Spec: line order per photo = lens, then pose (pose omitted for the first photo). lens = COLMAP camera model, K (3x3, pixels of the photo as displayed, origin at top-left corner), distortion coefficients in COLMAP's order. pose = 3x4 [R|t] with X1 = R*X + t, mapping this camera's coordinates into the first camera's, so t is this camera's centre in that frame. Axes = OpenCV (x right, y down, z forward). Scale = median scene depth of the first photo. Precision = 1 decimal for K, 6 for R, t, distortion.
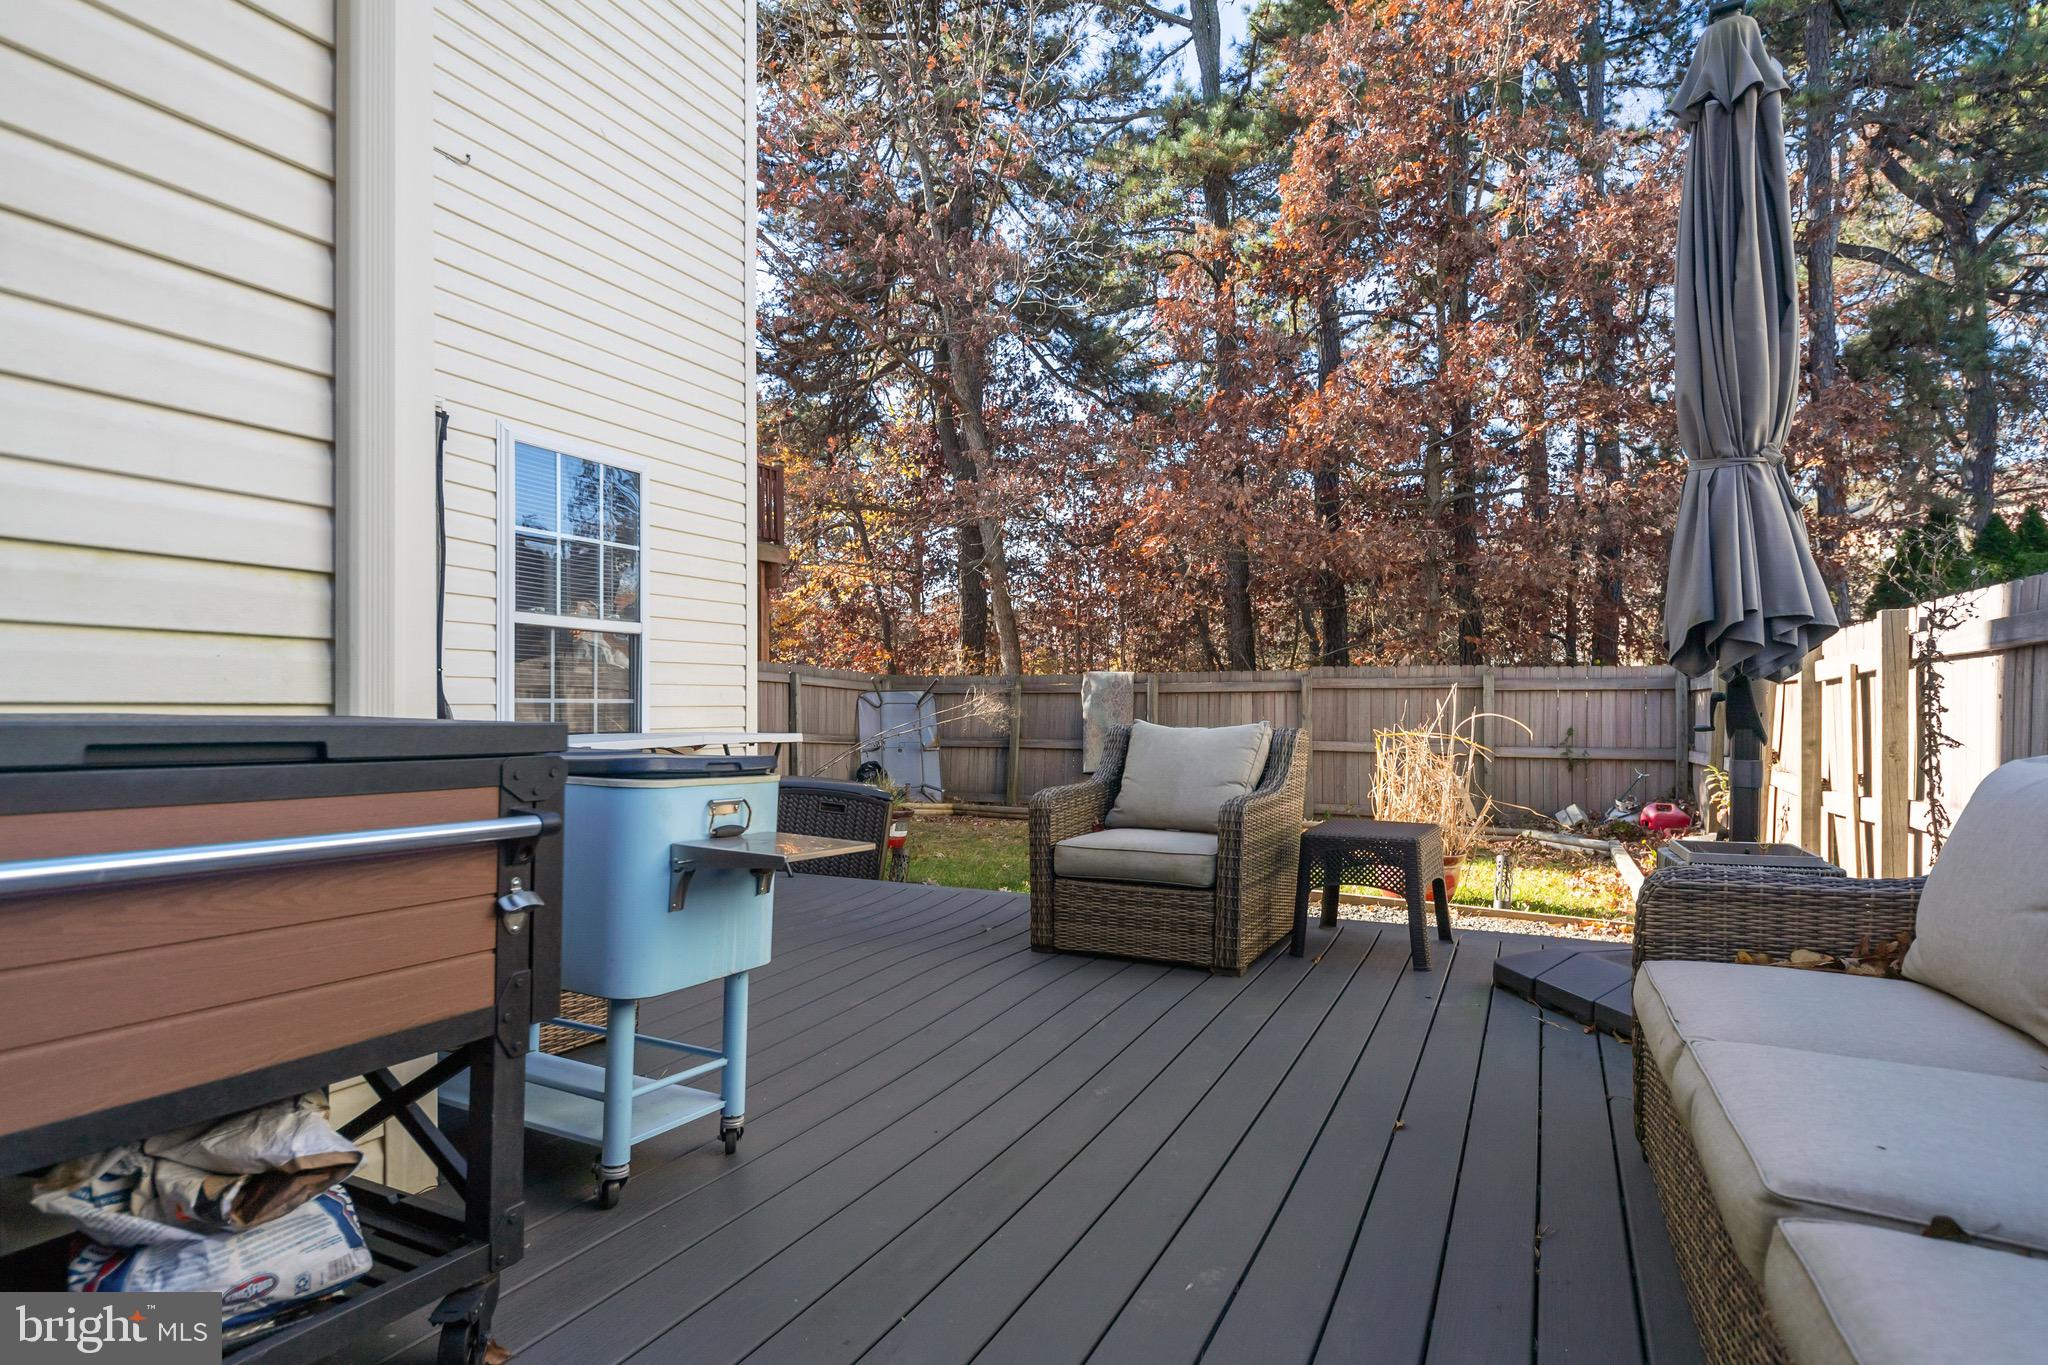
lens RADIAL K [[1066.2, 0, 1023.0], [0, 1066.2, 679.4], [0, 0, 1]] dist [0.004264, 0.000425]
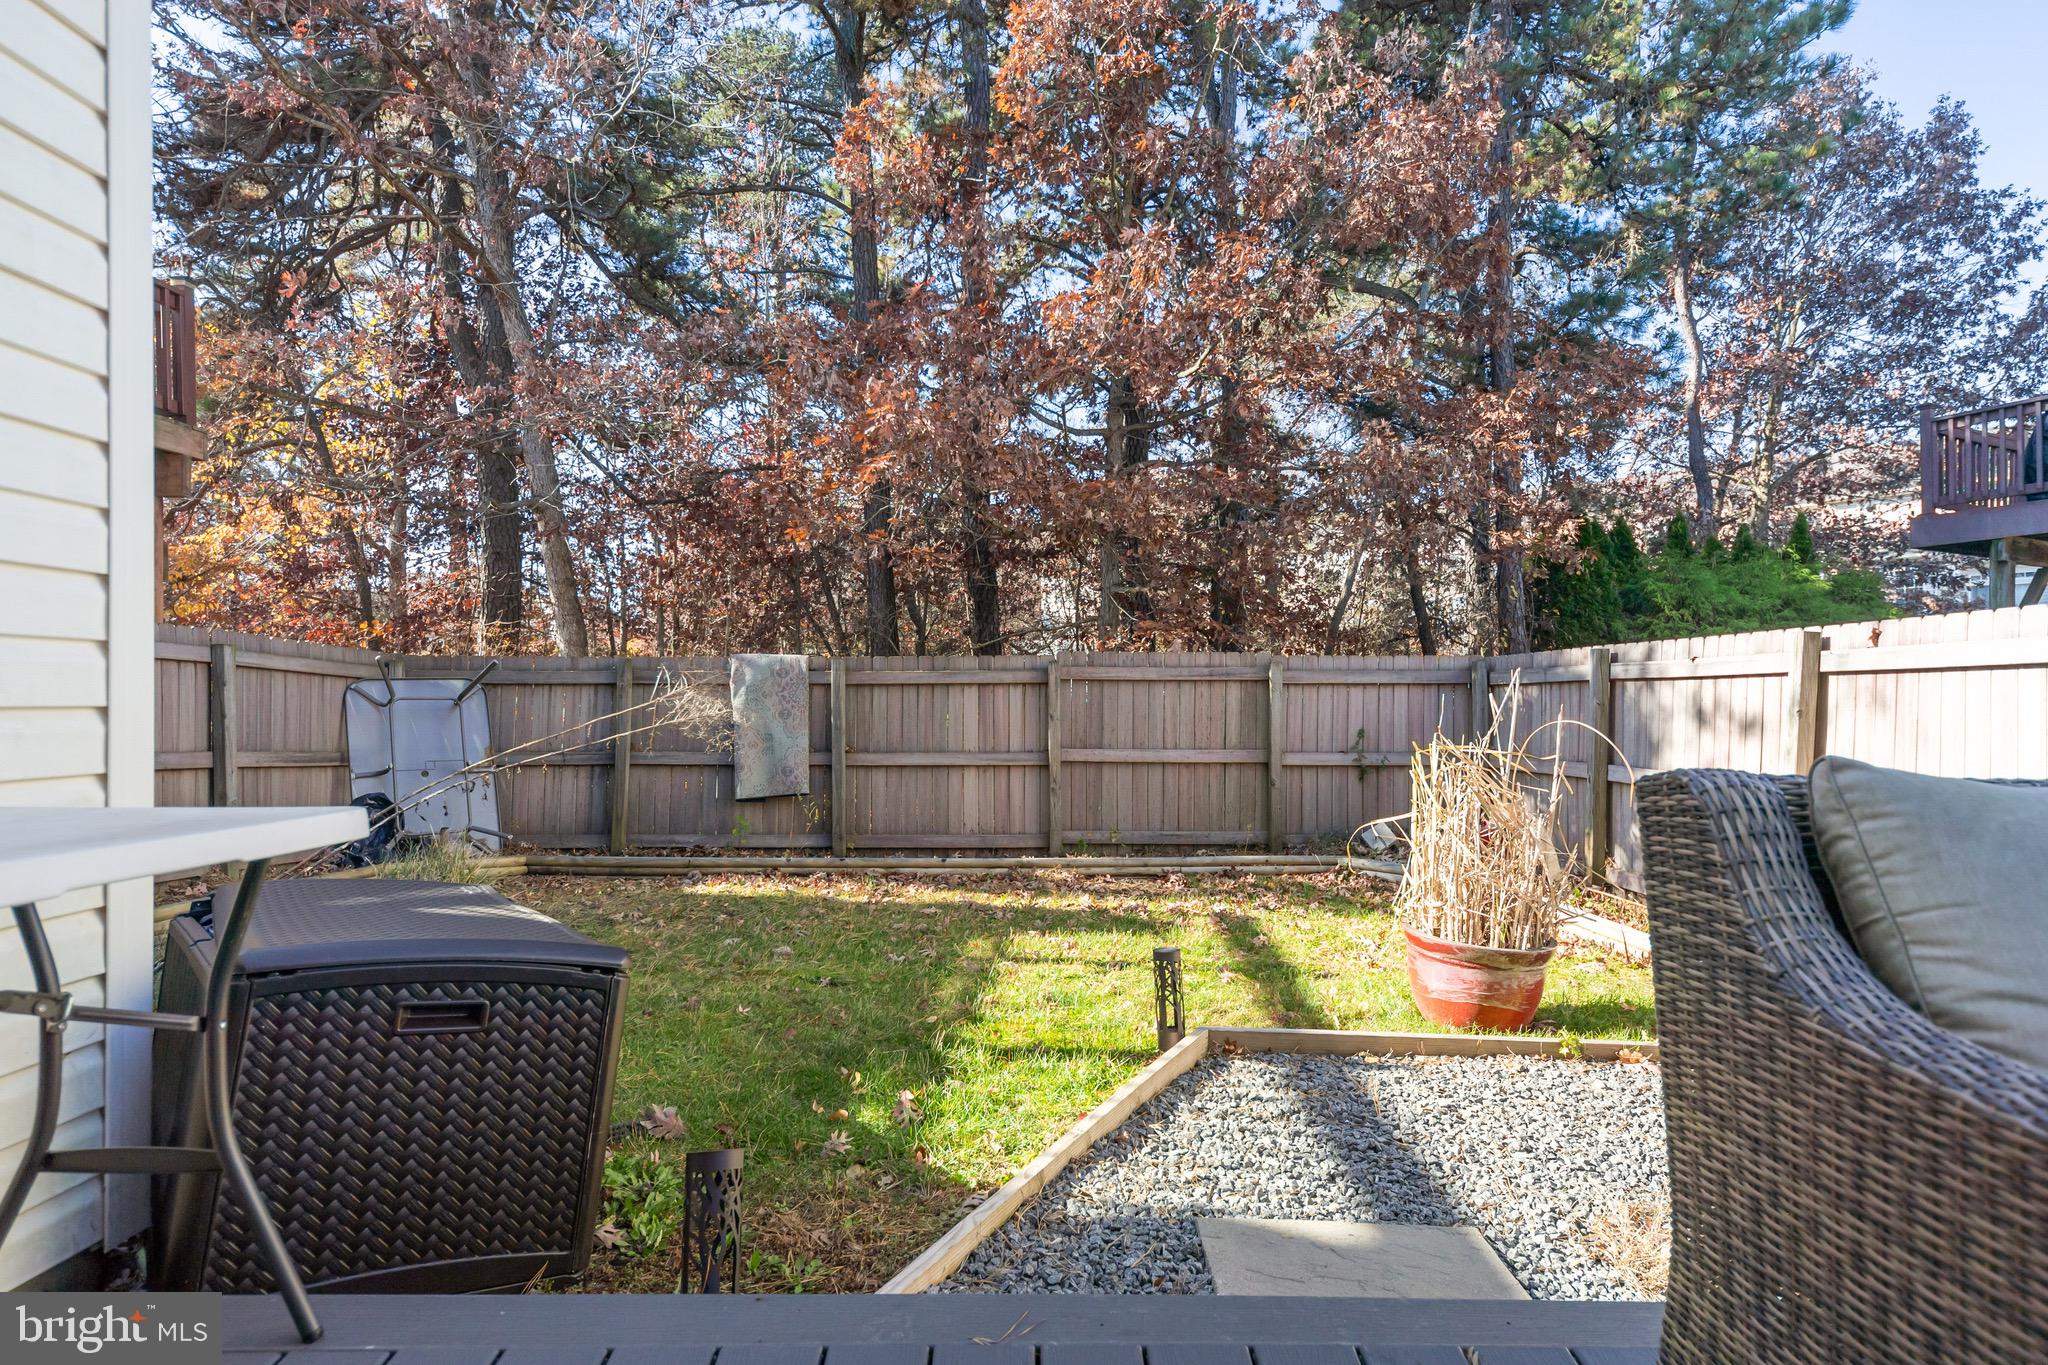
lens RADIAL K [[1066.2, 0, 1023.3], [0, 1066.2, 695.7], [0, 0, 1]] dist [0.004264, 0.000425]
pose [[0.900107, 0.002480, 0.435661, -0.075614], [-0.010564, 0.999814, 0.016135, 0.006848], [-0.435540, -0.019126, 0.899966, 0.294429]]
